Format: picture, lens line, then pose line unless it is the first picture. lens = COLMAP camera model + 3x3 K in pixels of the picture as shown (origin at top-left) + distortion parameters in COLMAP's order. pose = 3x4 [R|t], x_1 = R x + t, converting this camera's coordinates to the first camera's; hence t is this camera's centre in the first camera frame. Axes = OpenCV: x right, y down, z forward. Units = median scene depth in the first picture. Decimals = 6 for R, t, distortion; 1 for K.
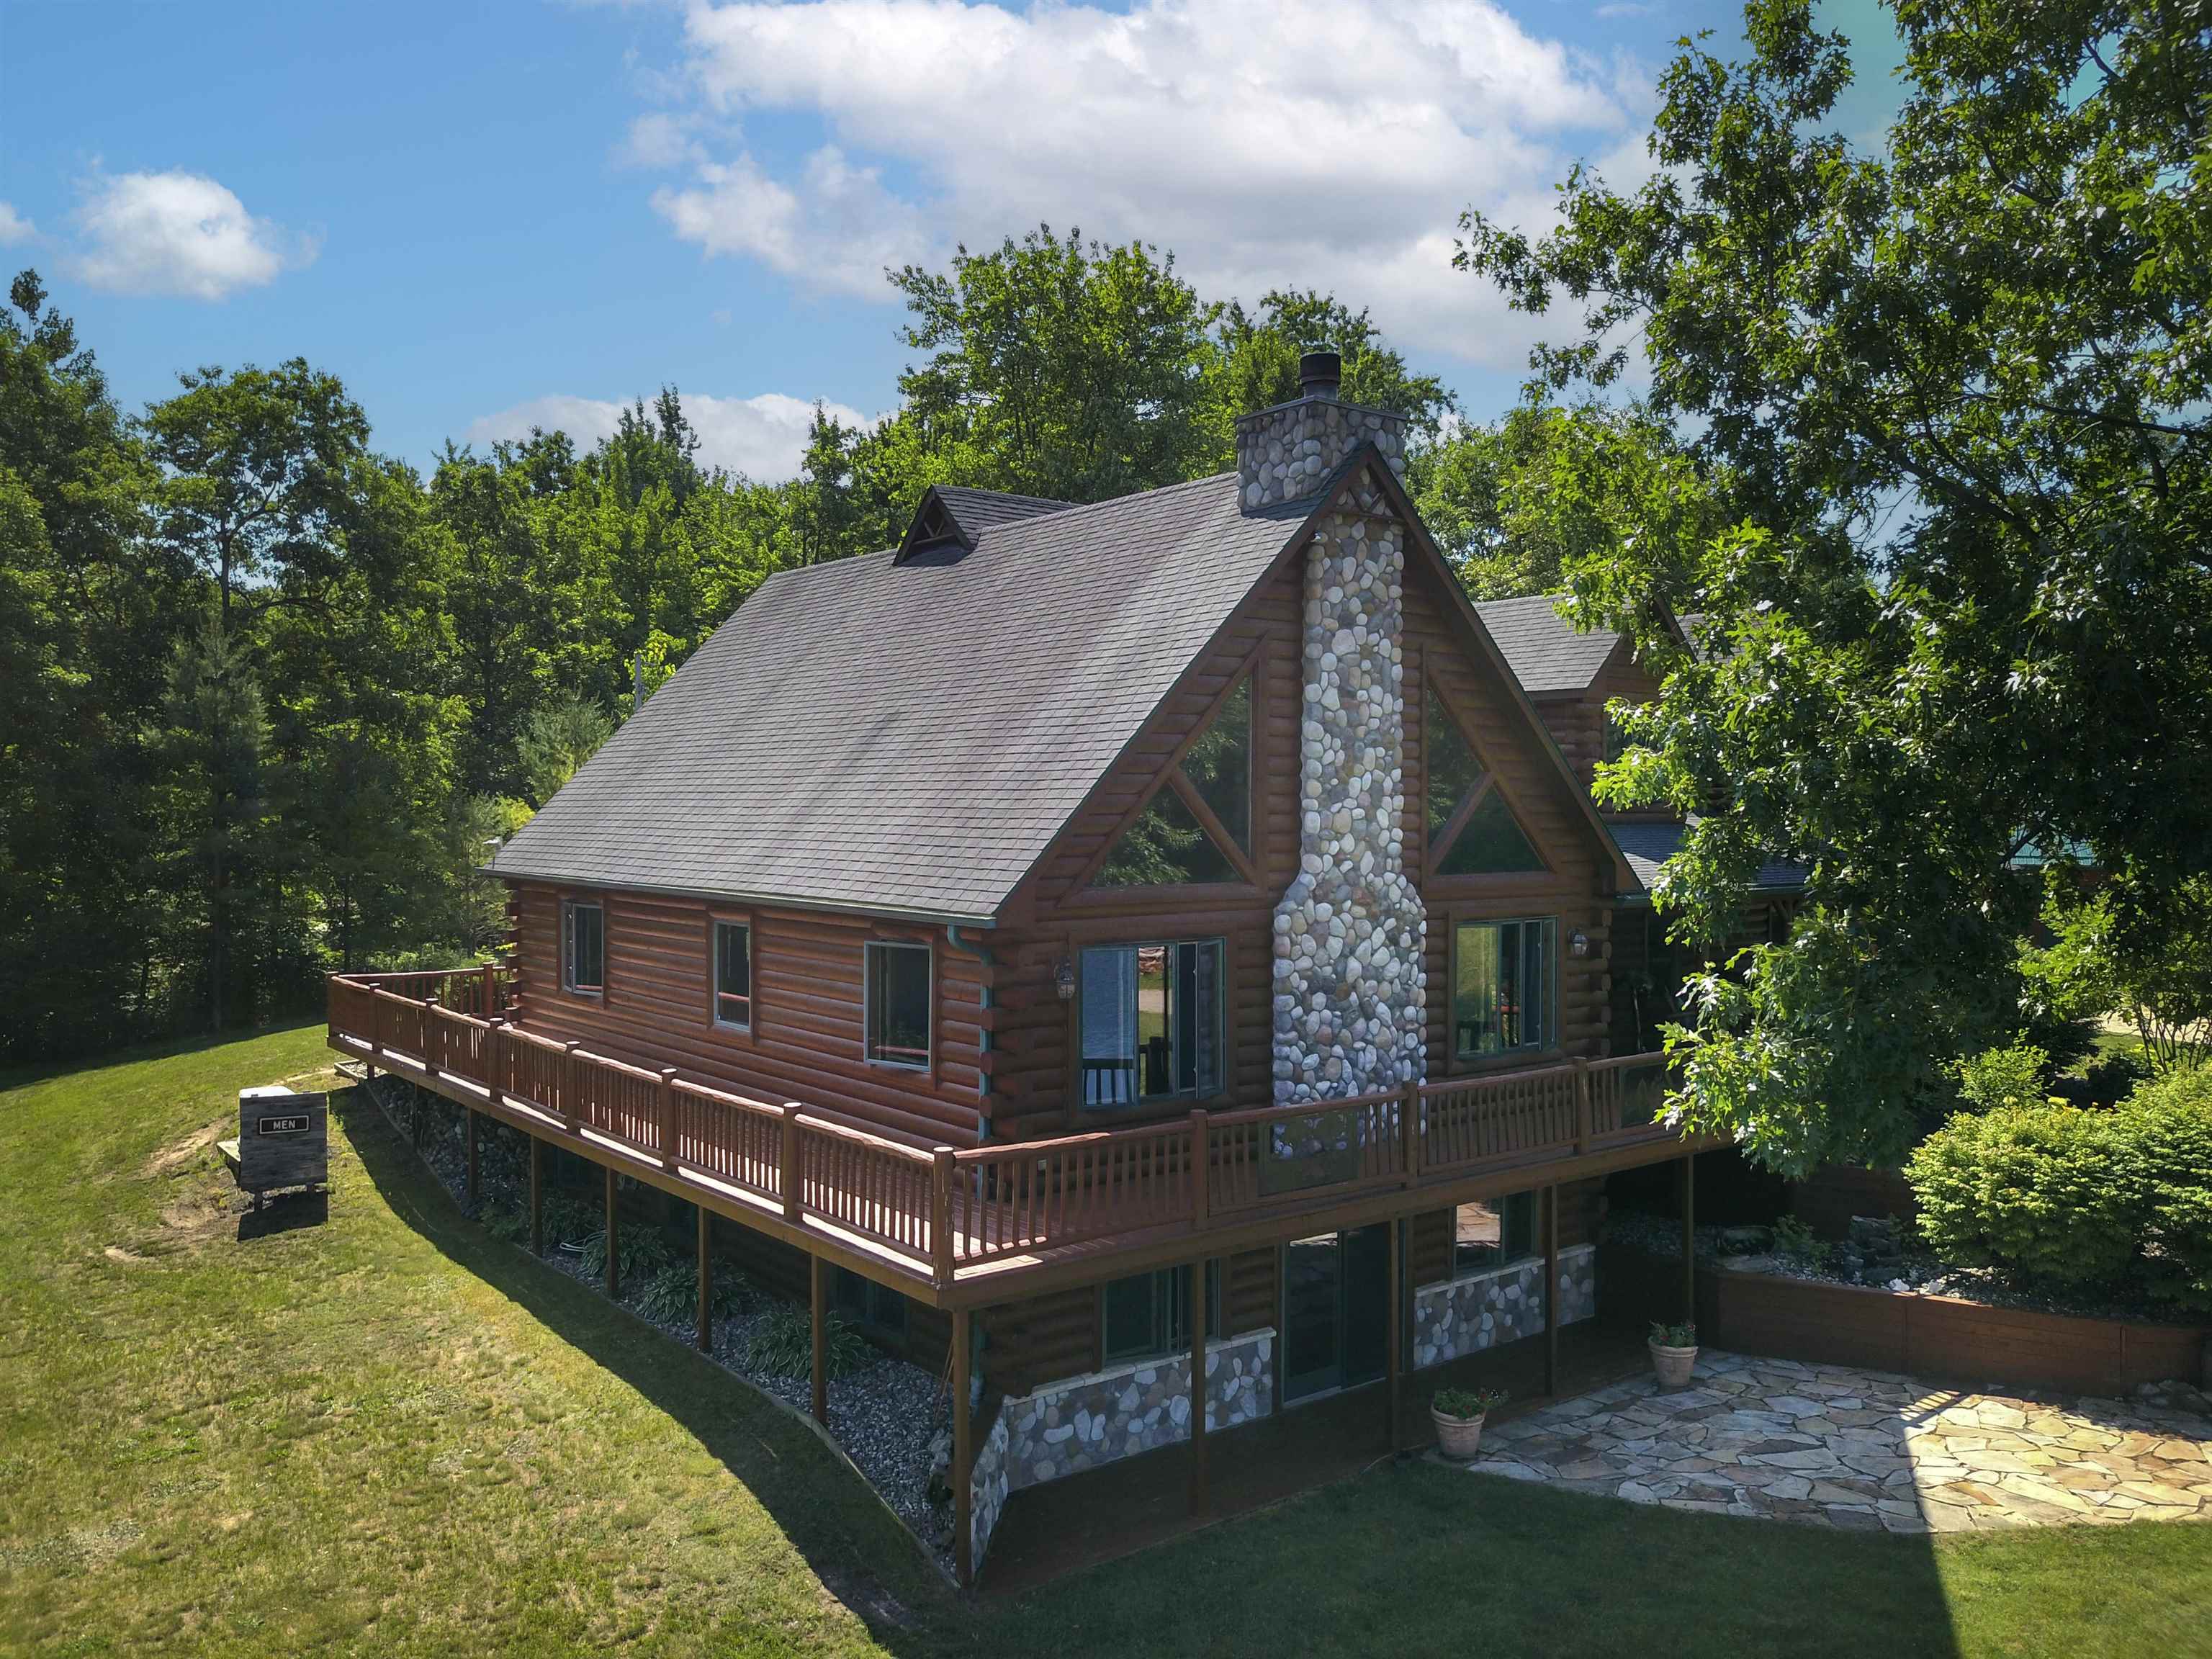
lens RADIAL K [[1707.3, 0, 1104.8], [0, 1707.3, 820.7], [0, 0, 1]] dist [-0.028123, 0.010079]
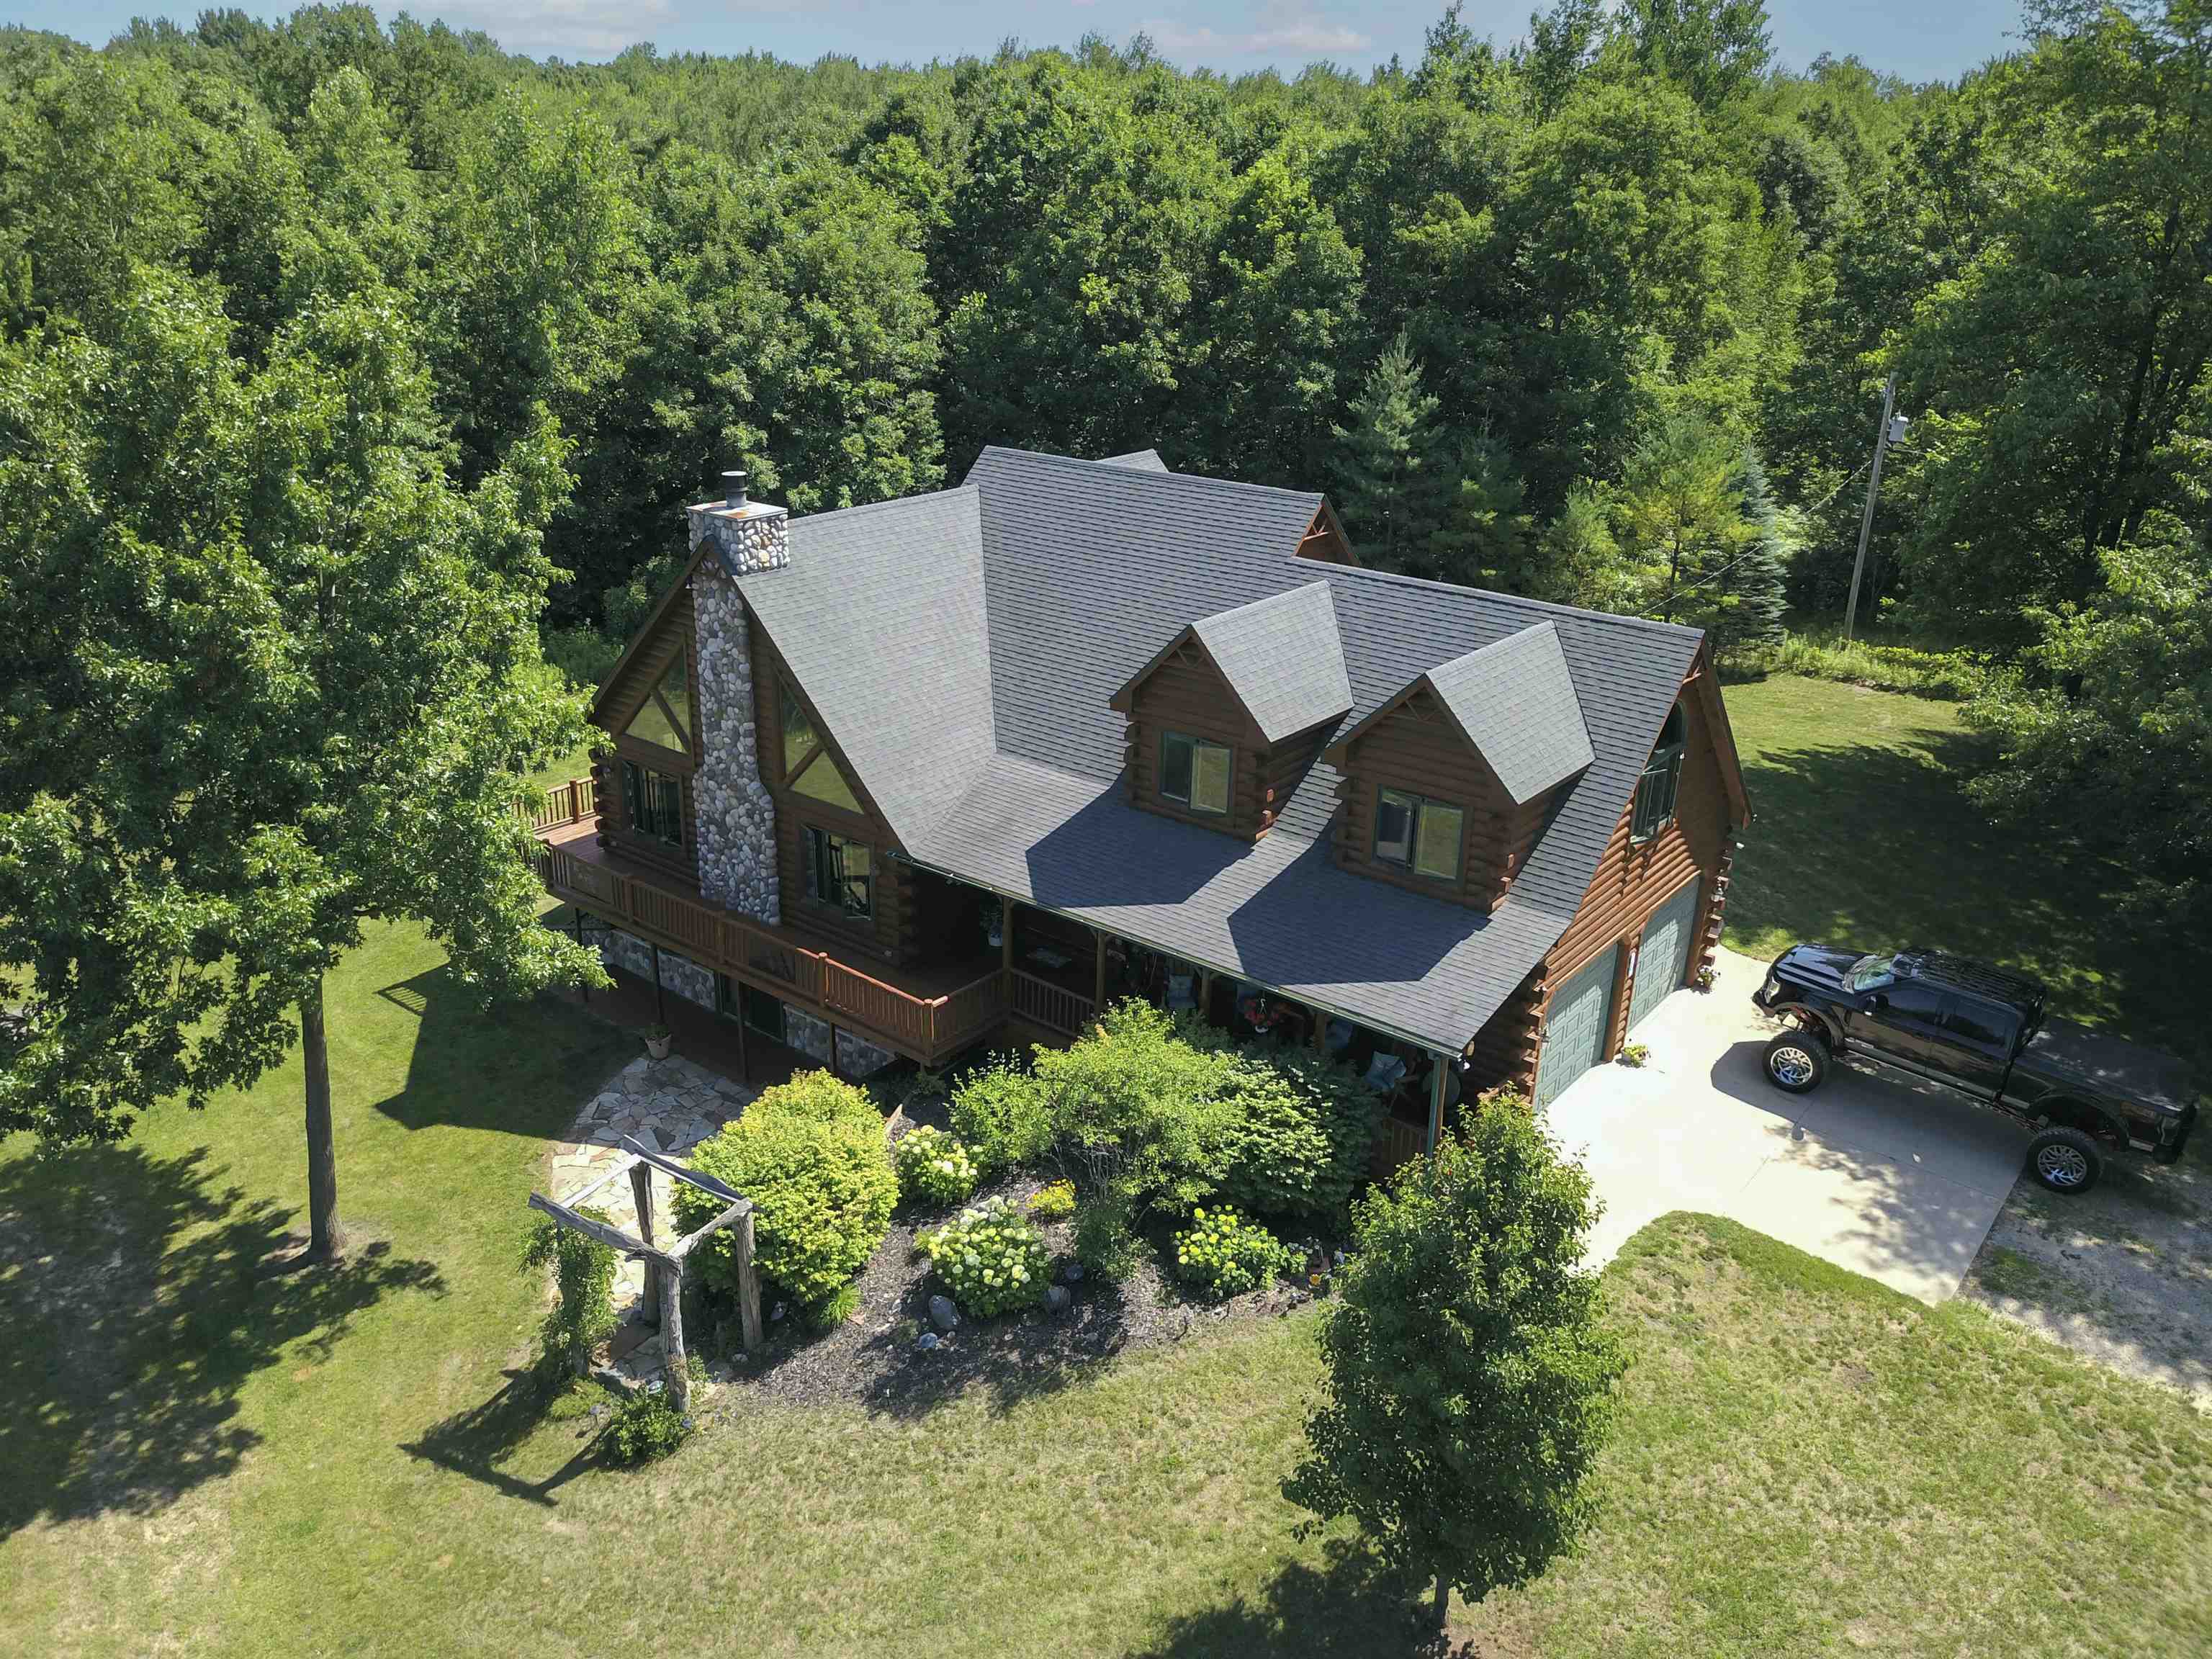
lens RADIAL K [[1707.3, 0, 1110.8], [0, 1707.3, 829.3], [0, 0, 1]] dist [-0.028123, 0.010079]
pose [[0.250699, 0.359061, -0.899013, 1.878793], [-0.030937, 0.931168, 0.363276, -0.575436], [0.967571, -0.063261, 0.244551, 0.947349]]
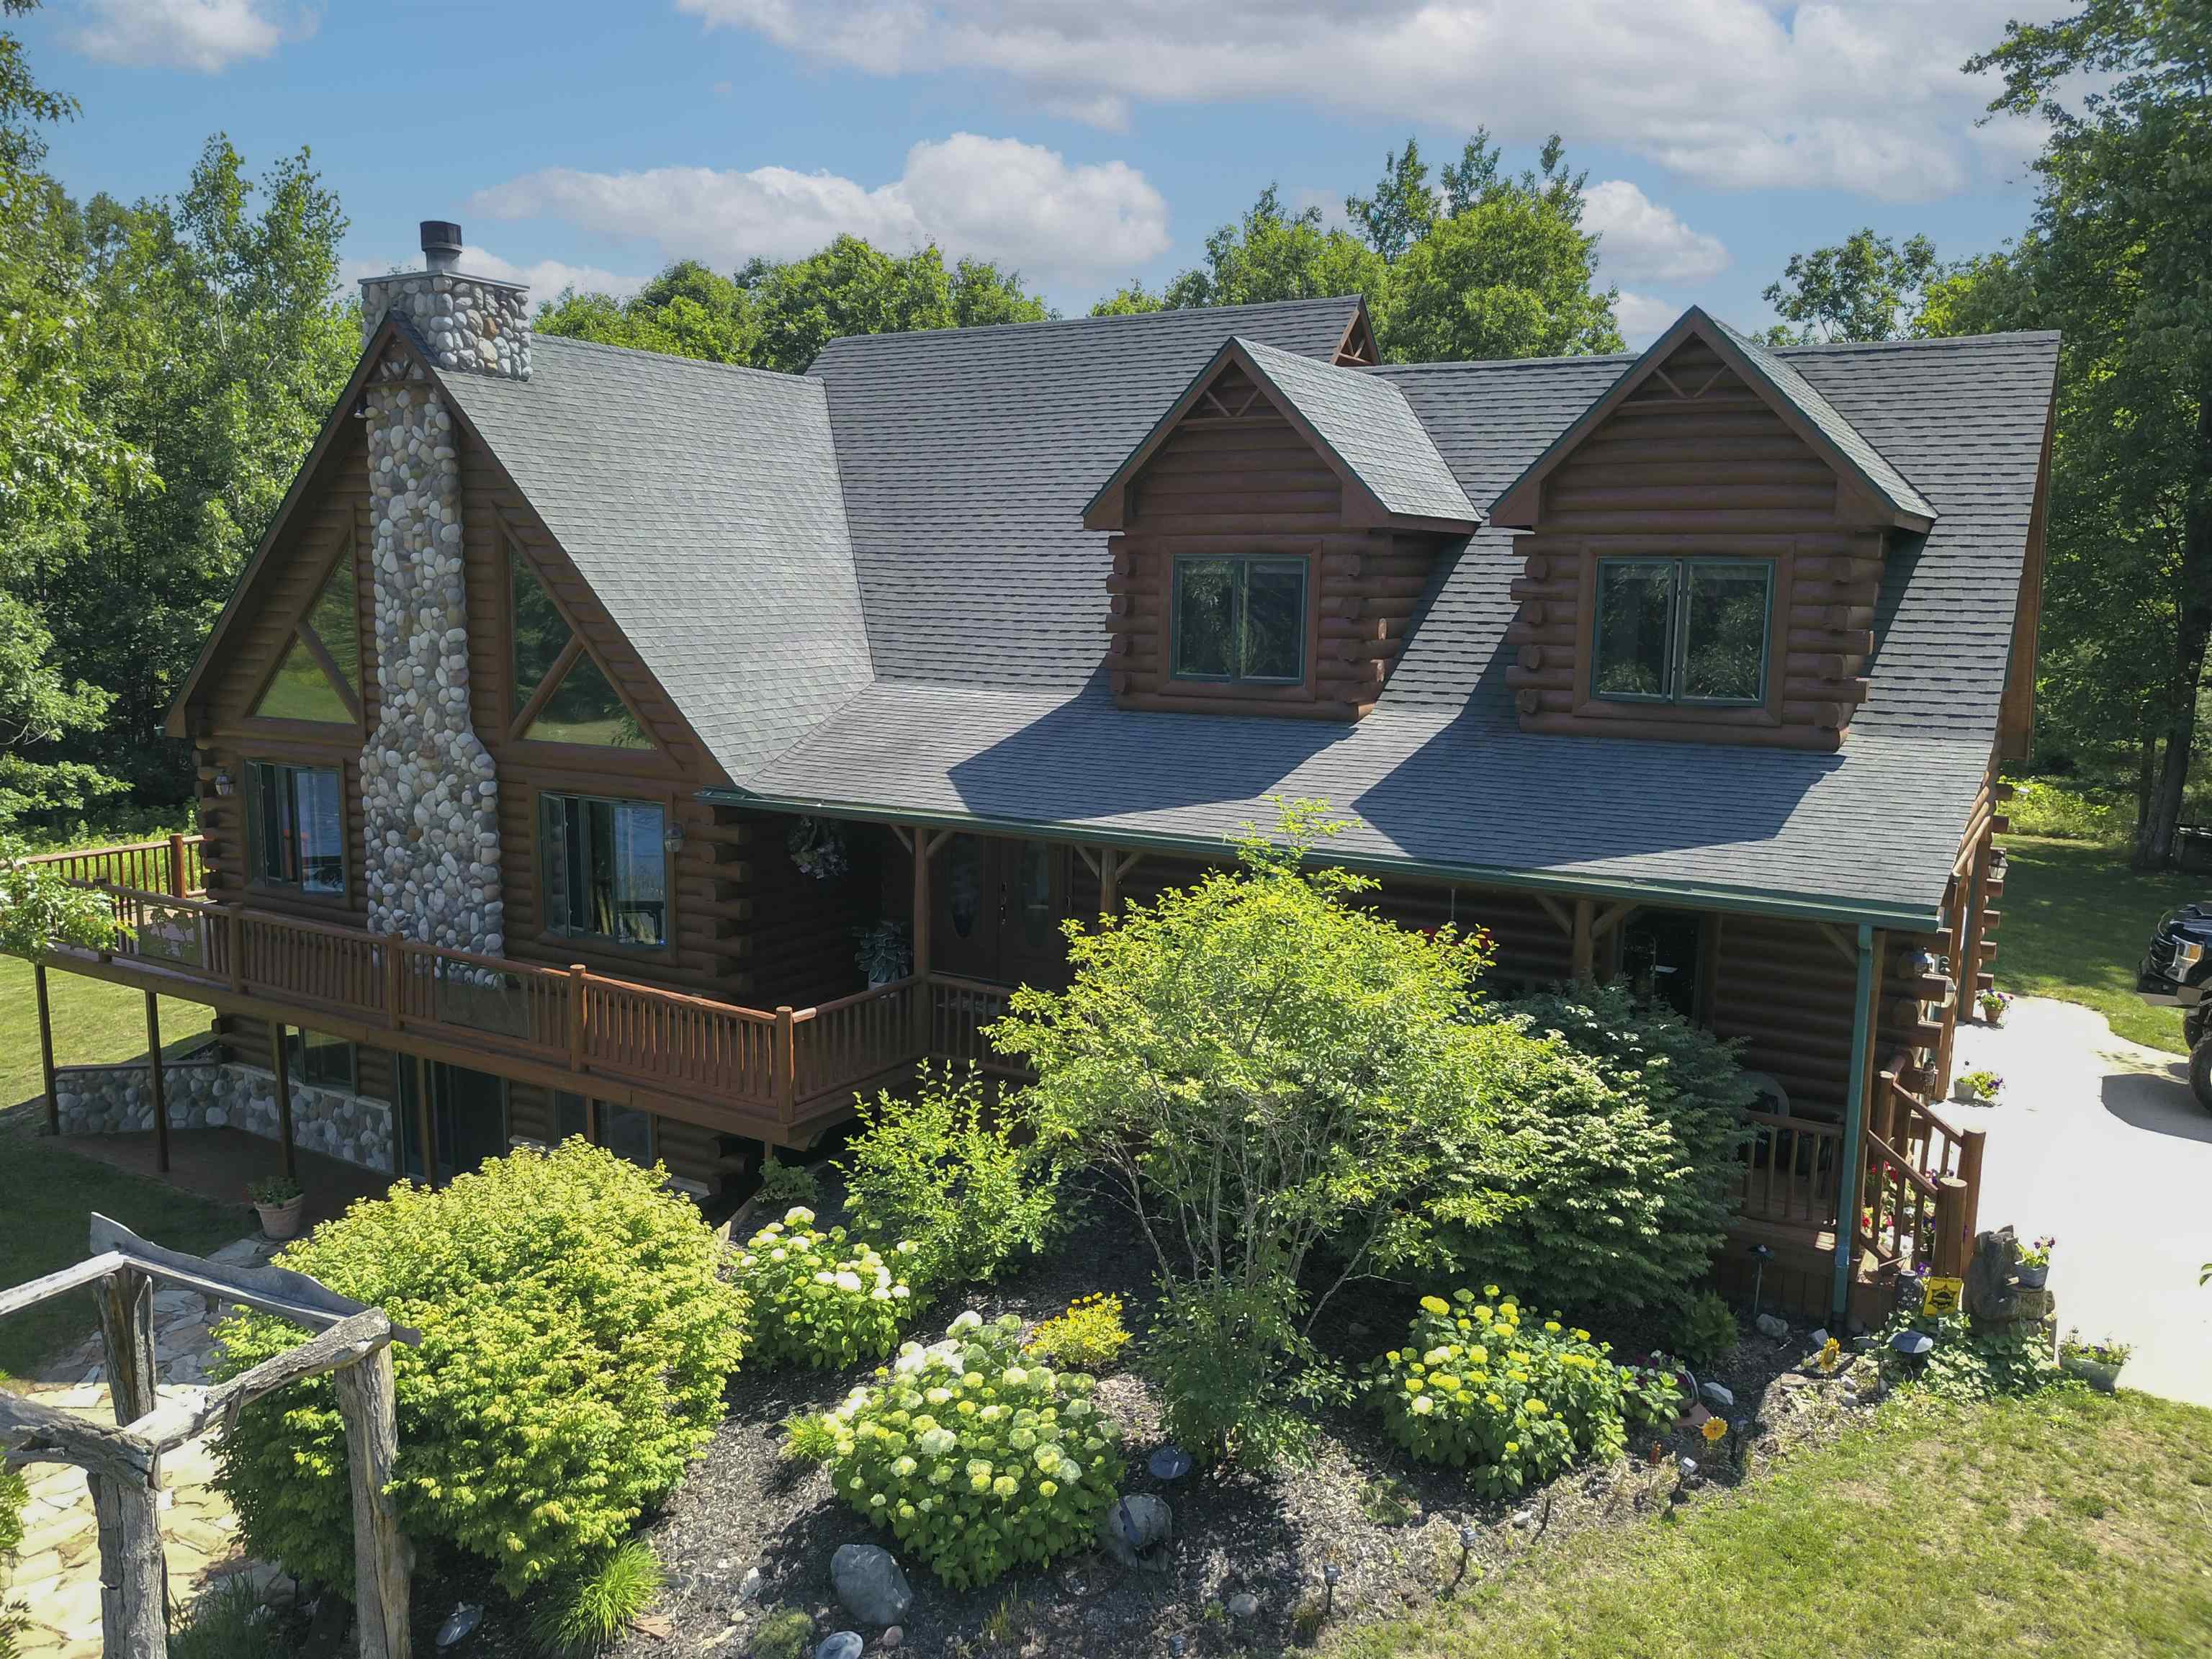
lens RADIAL K [[1707.3, 0, 1105.2], [0, 1707.3, 837.3], [0, 0, 1]] dist [-0.028123, 0.010079]
pose [[0.378276, 0.142993, -0.914582, 1.290935], [-0.023519, 0.989163, 0.144926, -0.064942], [0.925394, -0.033312, 0.377540, 0.993400]]
